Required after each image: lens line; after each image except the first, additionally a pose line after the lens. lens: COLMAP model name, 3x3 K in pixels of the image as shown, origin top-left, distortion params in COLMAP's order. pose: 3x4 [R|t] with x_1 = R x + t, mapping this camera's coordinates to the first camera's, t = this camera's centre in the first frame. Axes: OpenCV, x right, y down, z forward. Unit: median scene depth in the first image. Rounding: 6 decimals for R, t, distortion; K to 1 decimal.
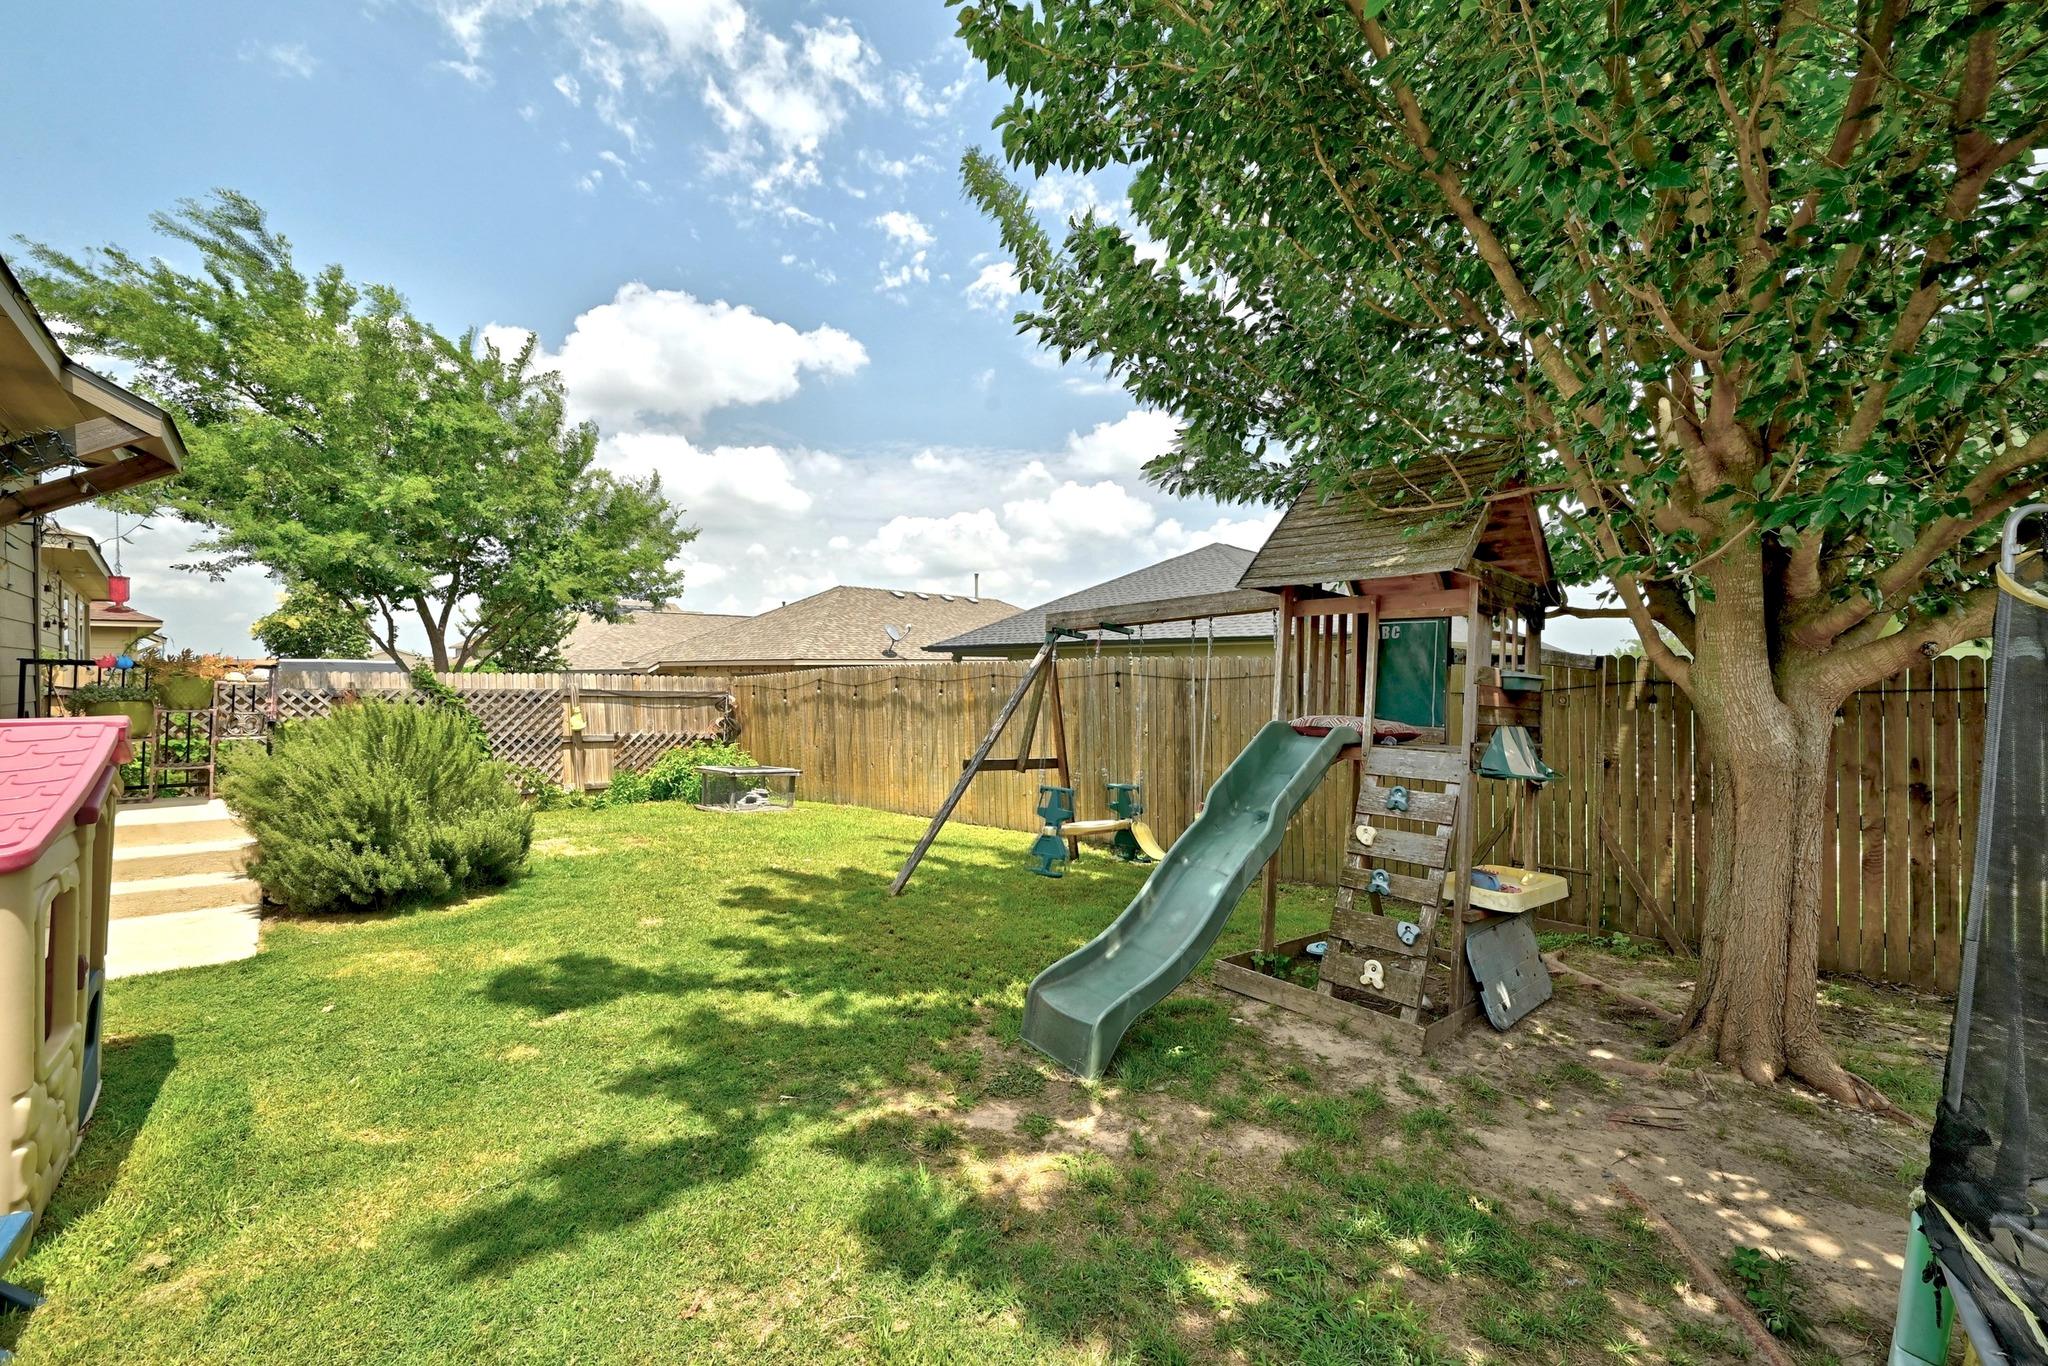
lens RADIAL K [[893.6, 0, 1048.5], [0, 893.6, 673.1], [0, 0, 1]] dist [-0.000003, 0.000464]
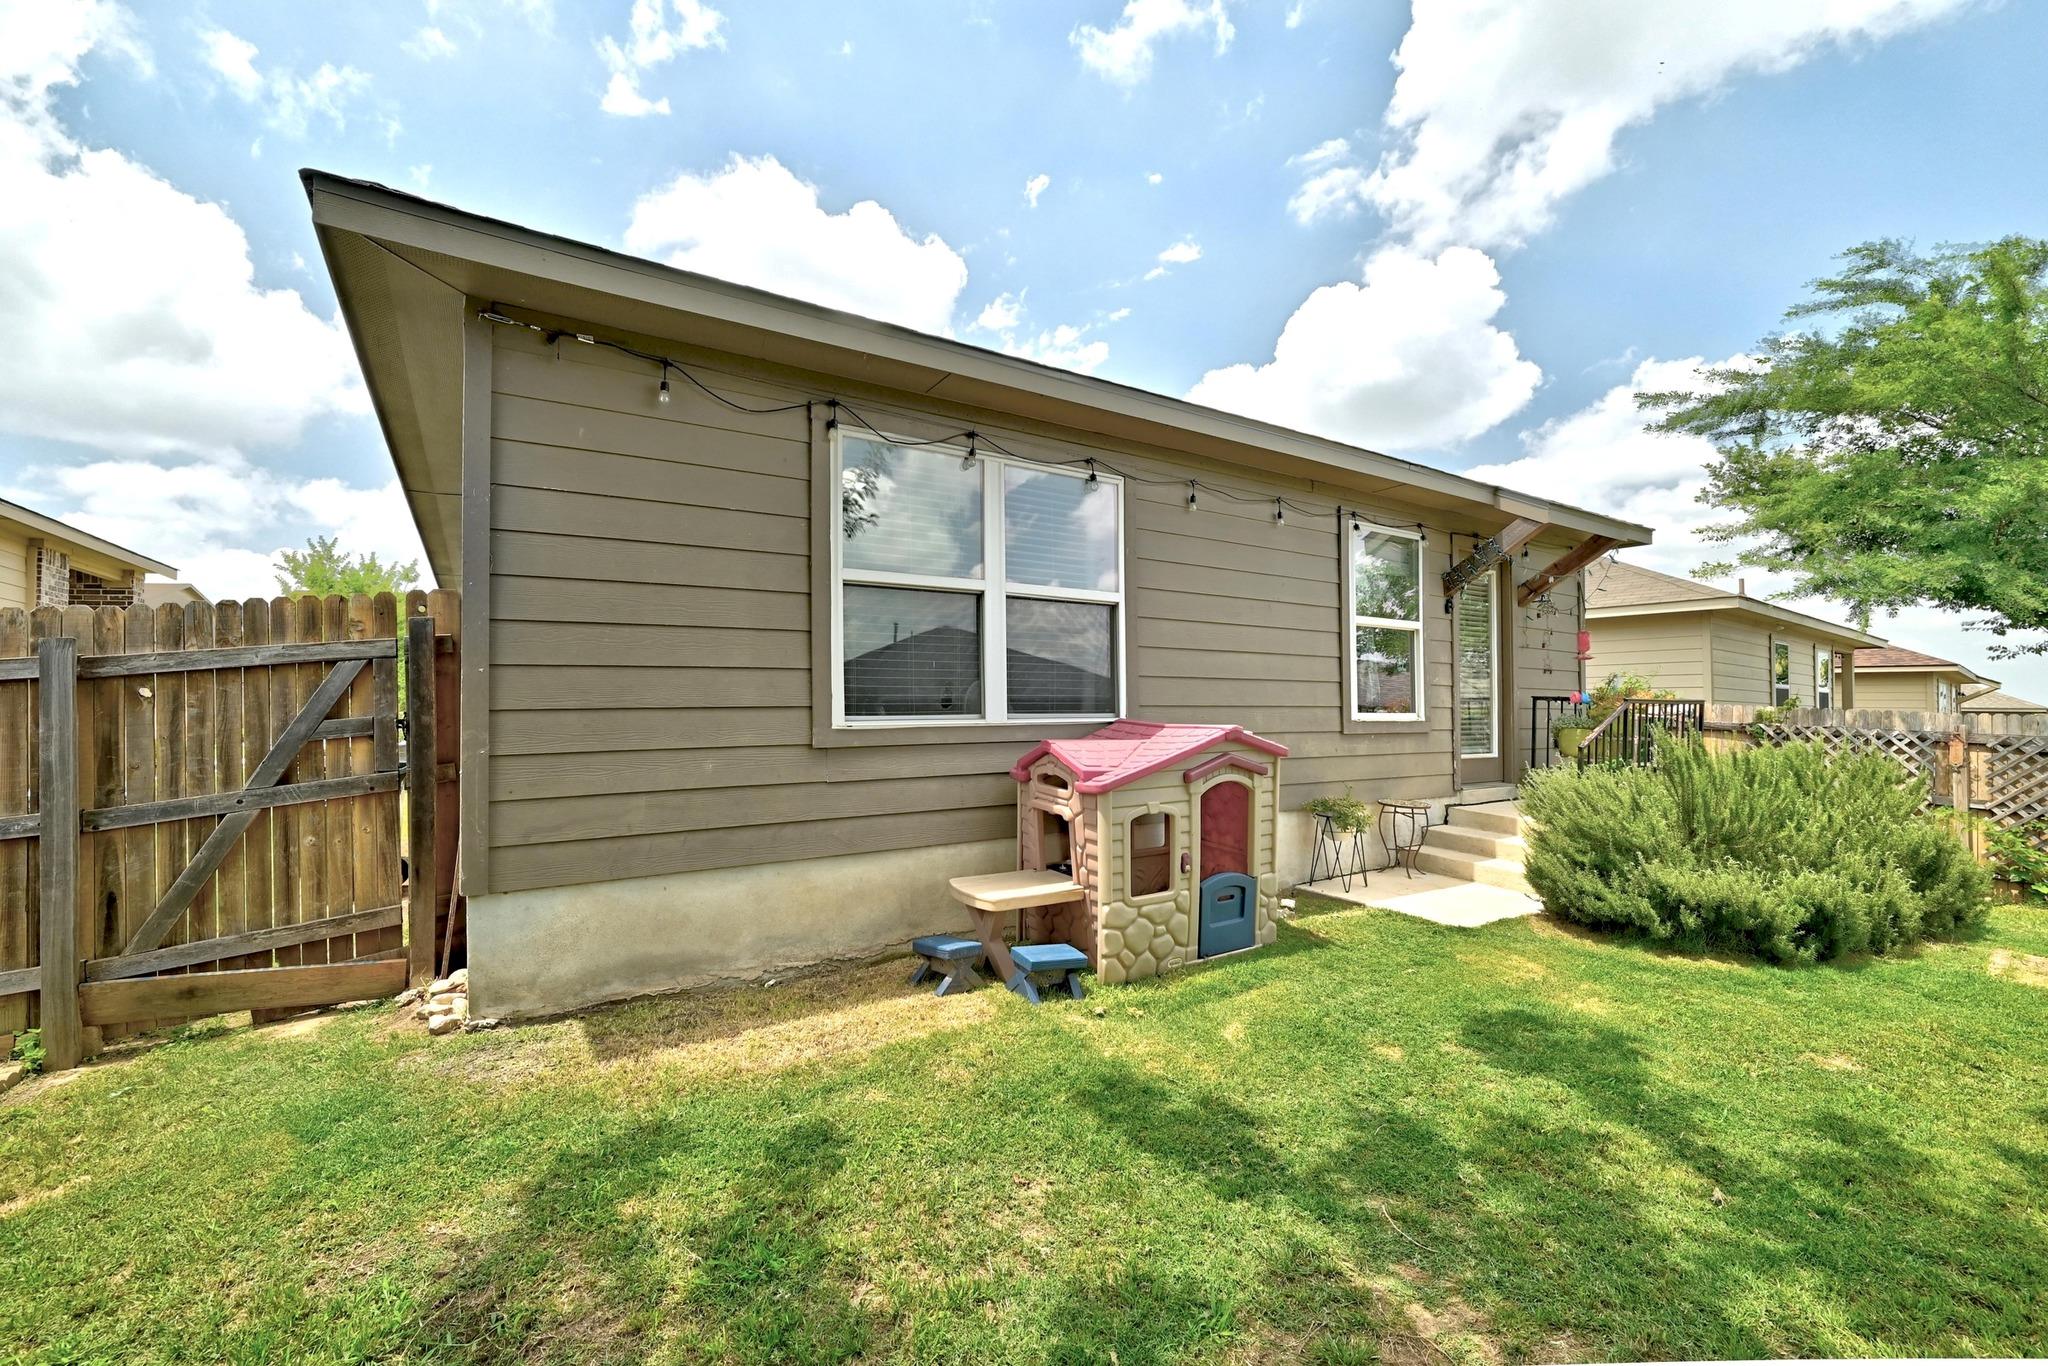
lens RADIAL K [[785.2, 0, 968.4], [0, 785.2, 653.1], [0, 0, 1]] dist [0.013781, 0.000187]
pose [[-0.173680, -0.059056, -0.983030, 0.131997], [-0.018953, 0.998216, -0.056620, 0.002283], [0.984620, 0.008798, -0.174489, 0.188295]]
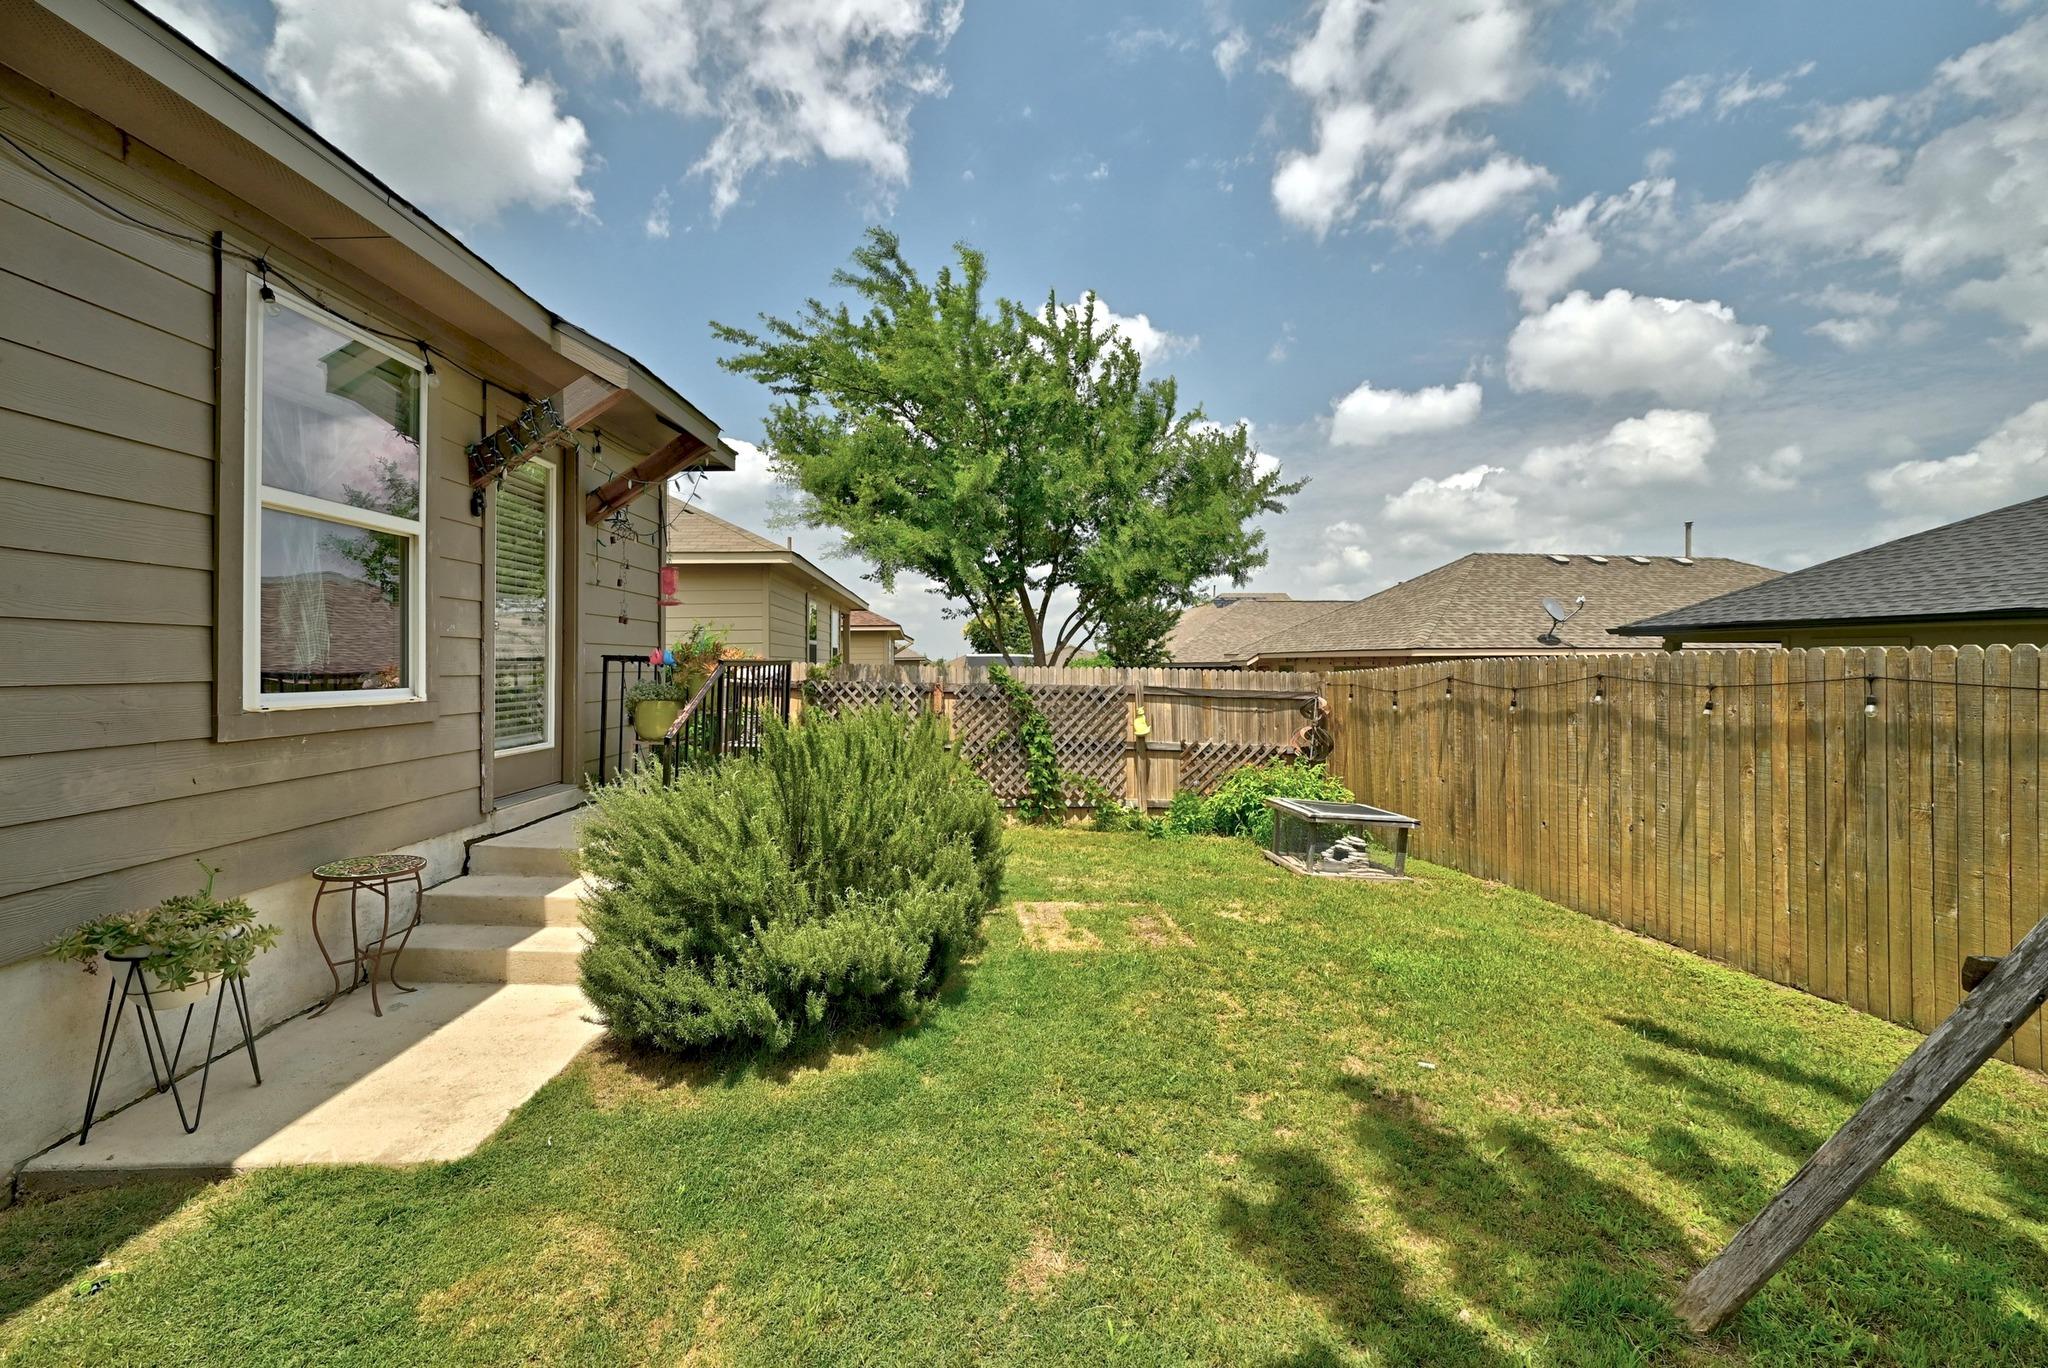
lens RADIAL K [[893.6, 0, 1048.5], [0, 893.6, 674.1], [0, 0, 1]] dist [-0.000003, 0.000464]
pose [[0.785817, 0.005297, -0.618437, -0.077827], [0.000450, 0.999958, 0.009137, -0.001326], [0.618459, -0.007458, 0.785781, 0.289973]]
